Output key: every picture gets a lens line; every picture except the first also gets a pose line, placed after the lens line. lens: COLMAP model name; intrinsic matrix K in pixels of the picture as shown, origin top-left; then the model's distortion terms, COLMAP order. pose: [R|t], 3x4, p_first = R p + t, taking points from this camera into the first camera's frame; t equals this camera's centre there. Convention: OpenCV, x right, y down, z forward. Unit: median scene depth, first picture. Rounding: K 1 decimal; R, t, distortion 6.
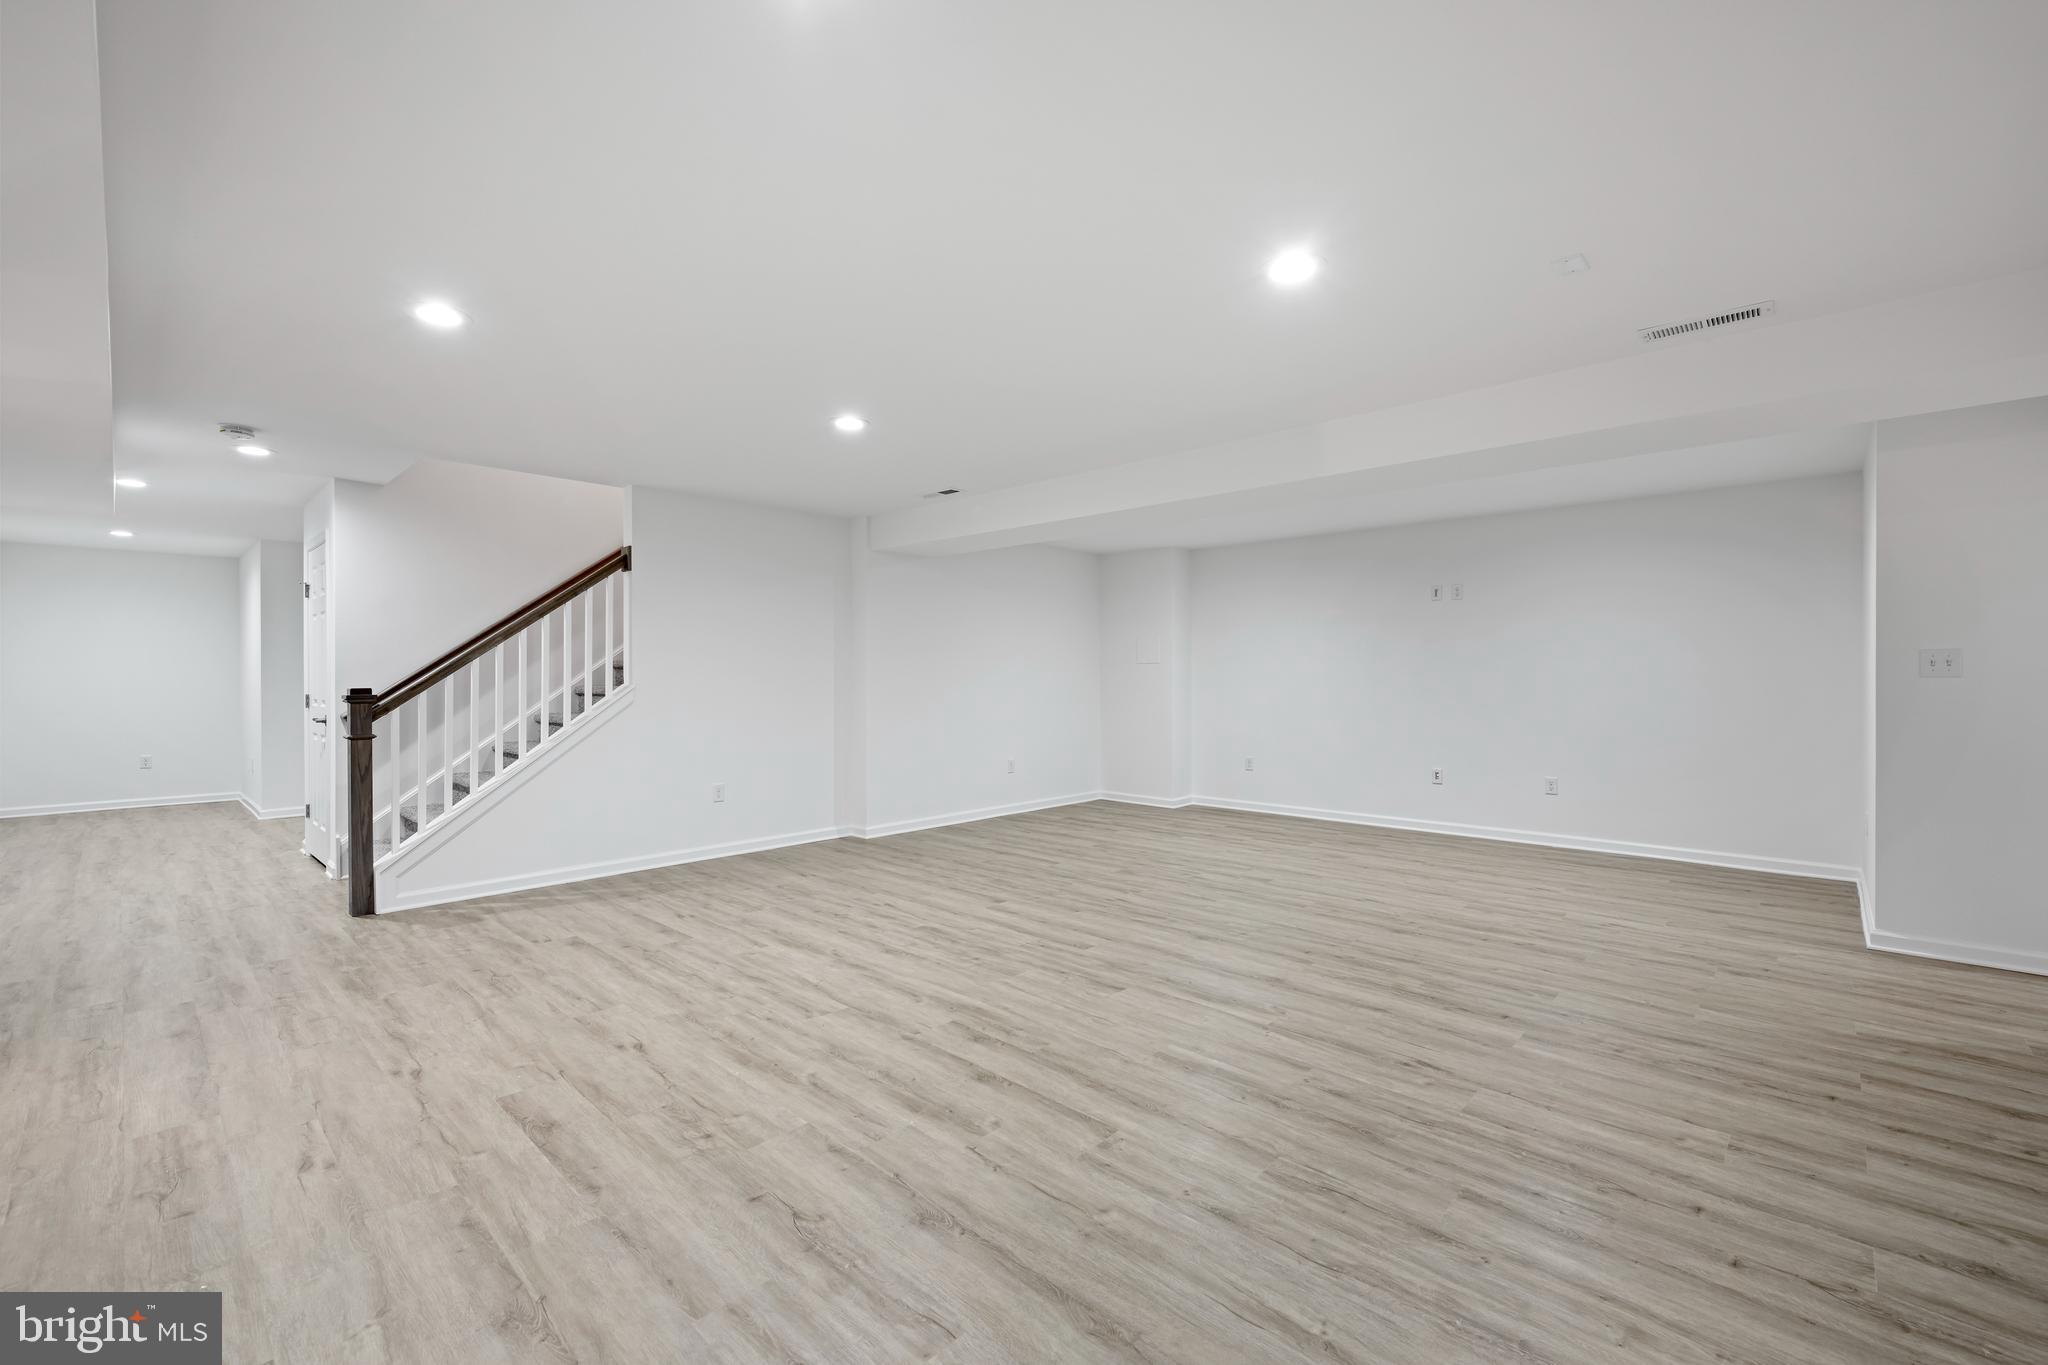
lens RADIAL K [[864.2, 0, 1020.8], [0, 864.2, 688.2], [0, 0, 1]] dist [0.002679, 0.000626]
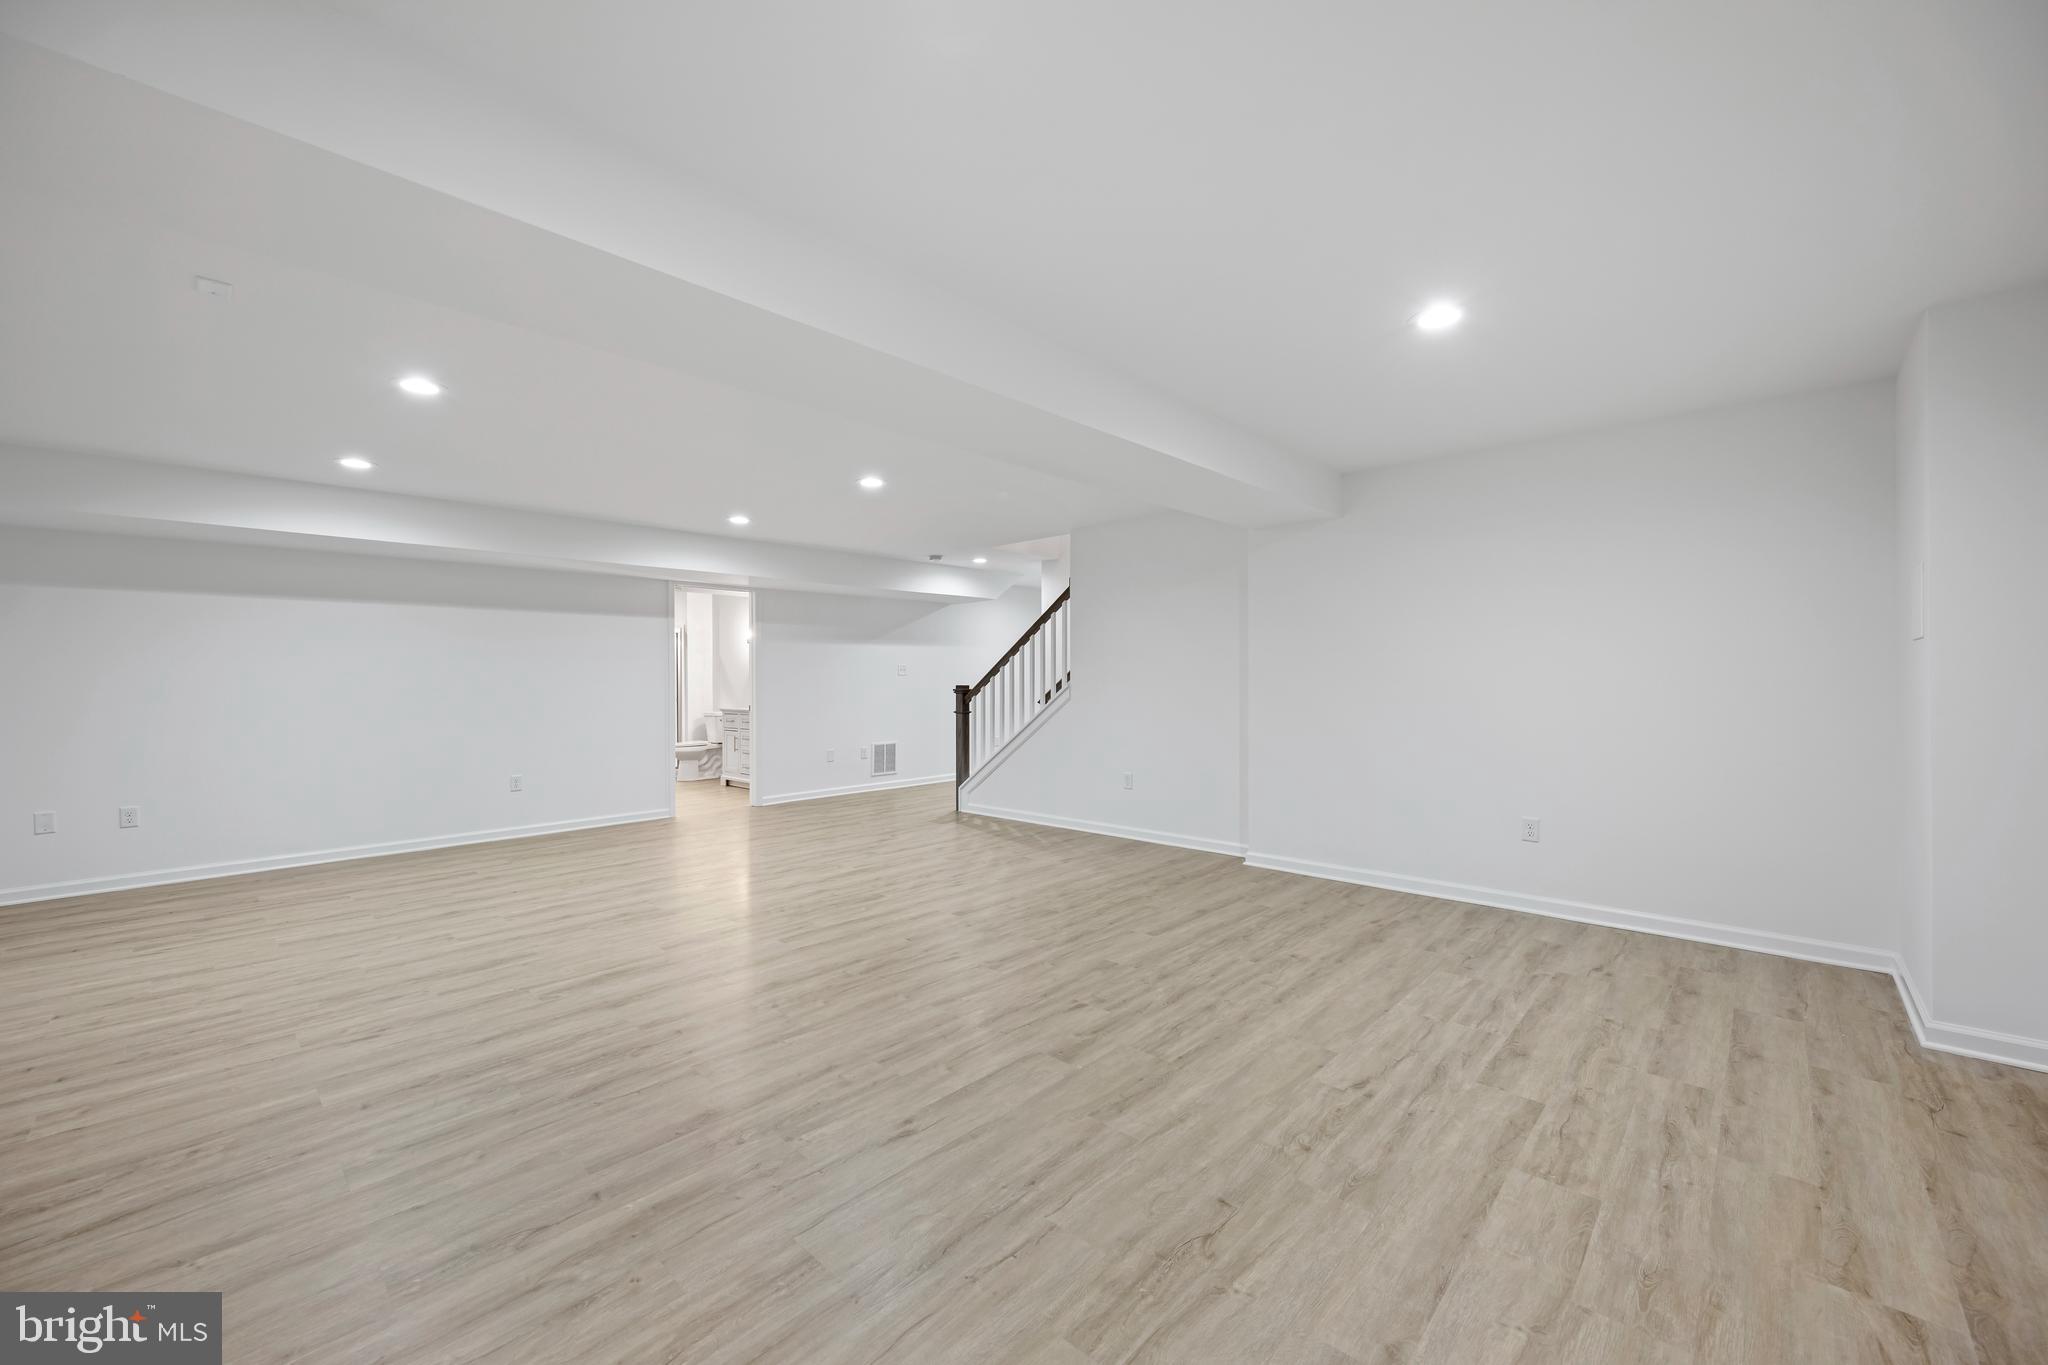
lens RADIAL K [[811.2, 0, 1021.0], [0, 811.2, 671.2], [0, 0, 1]] dist [0.001320, 0.000394]
pose [[-0.017406, -0.009060, -0.999807, 1.247460], [-0.003055, 0.999955, -0.009008, -0.019003], [0.999844, 0.002898, -0.017433, 1.547308]]
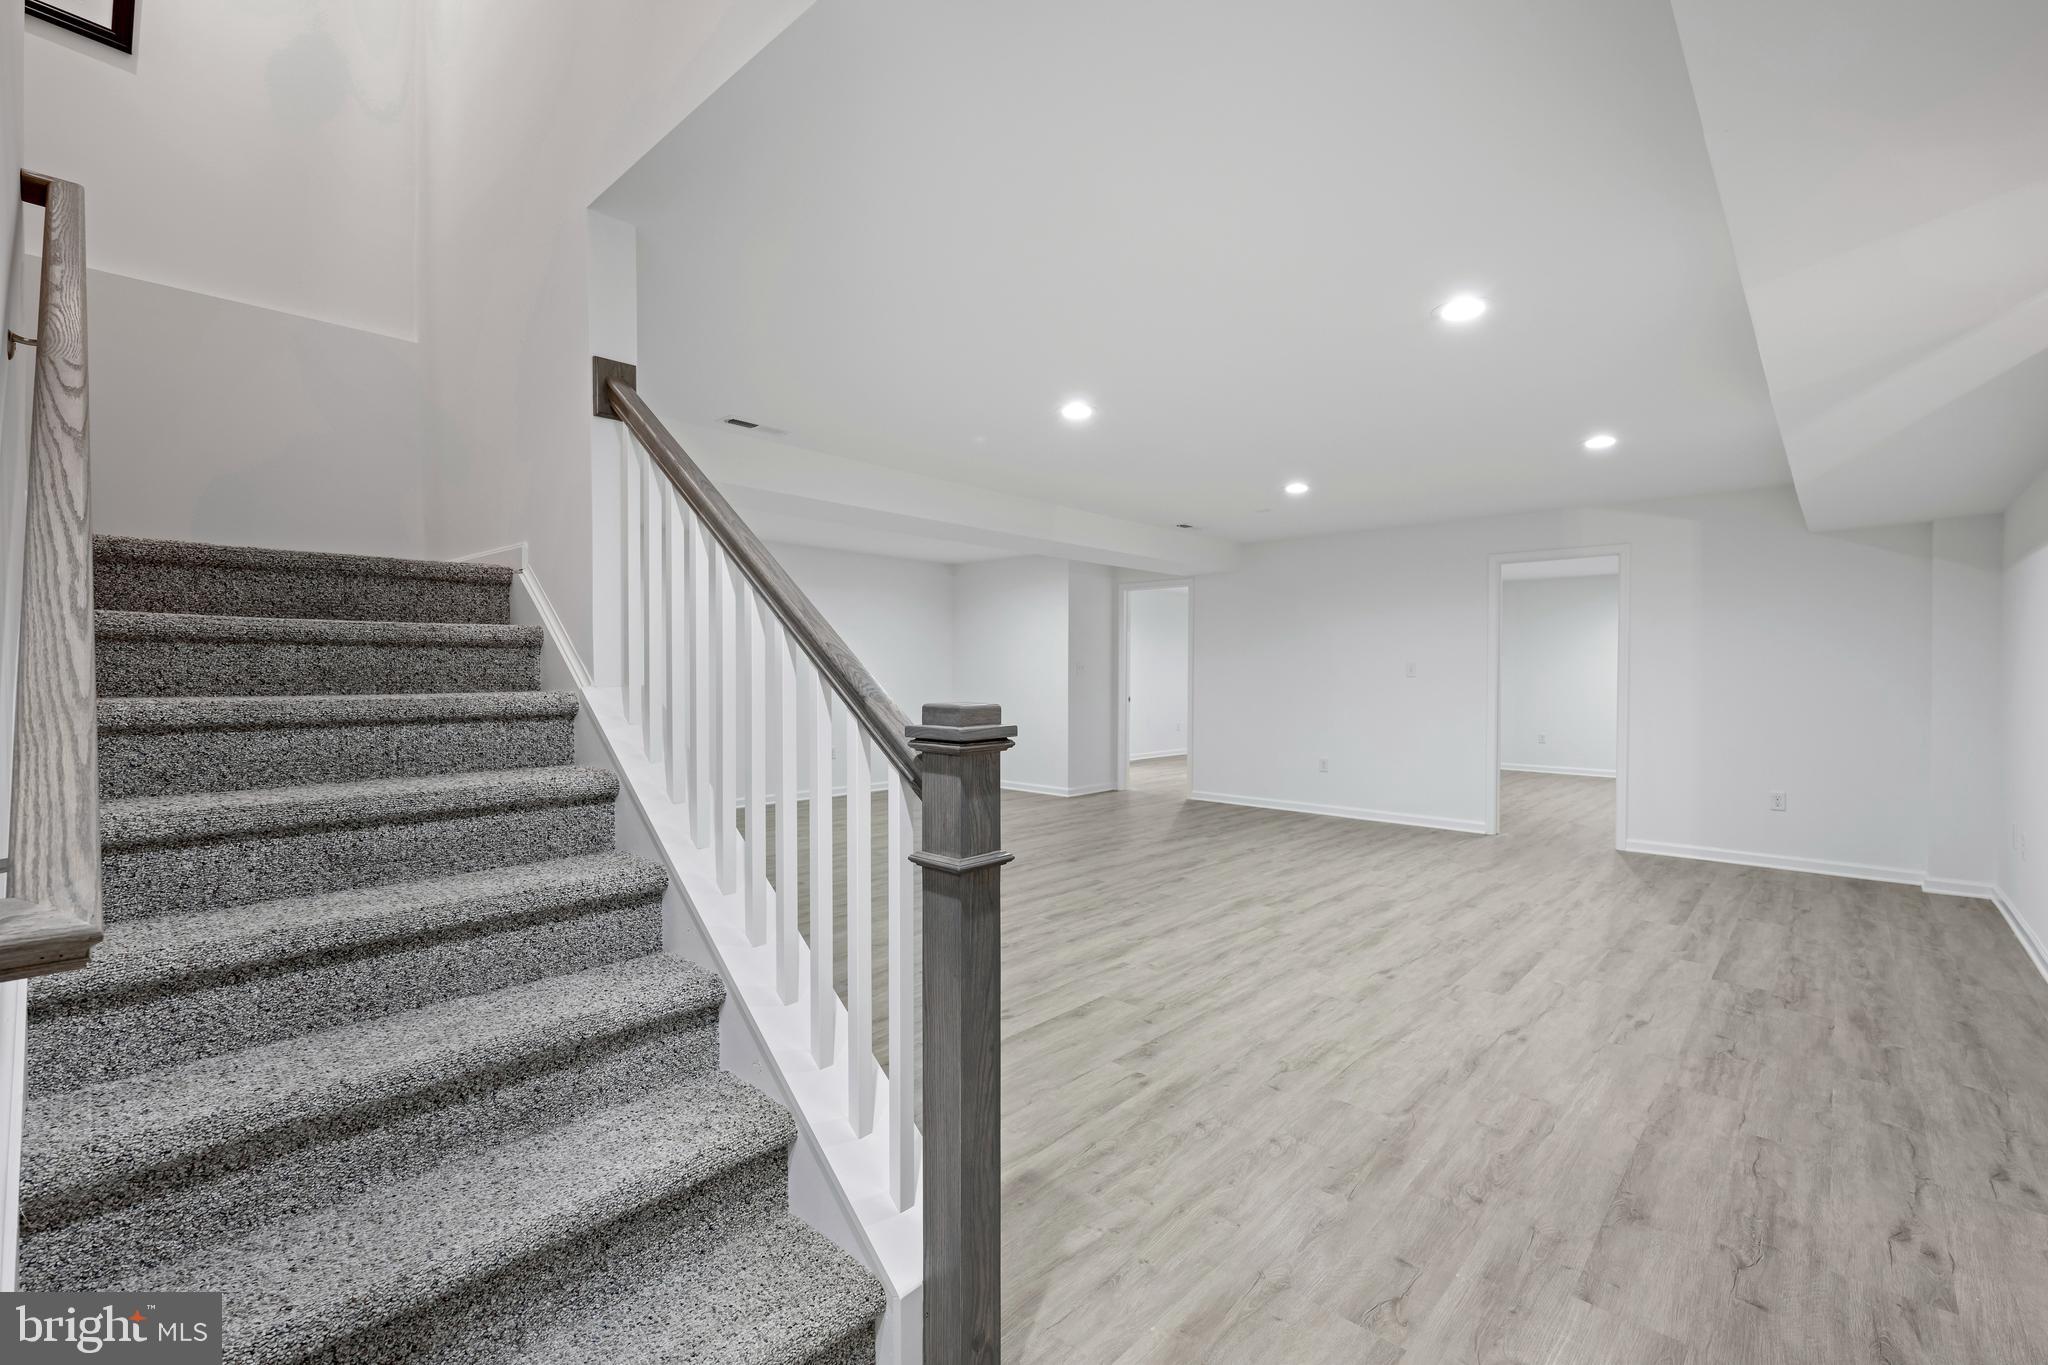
lens RADIAL K [[864.2, 0, 1024.8], [0, 864.2, 685.2], [0, 0, 1]] dist [0.002679, 0.000626]
pose [[-0.009343, -0.010021, 0.999906, -1.471182], [0.008010, 0.999917, 0.010096, -0.016699], [-0.999924, 0.008104, -0.009262, 1.332595]]
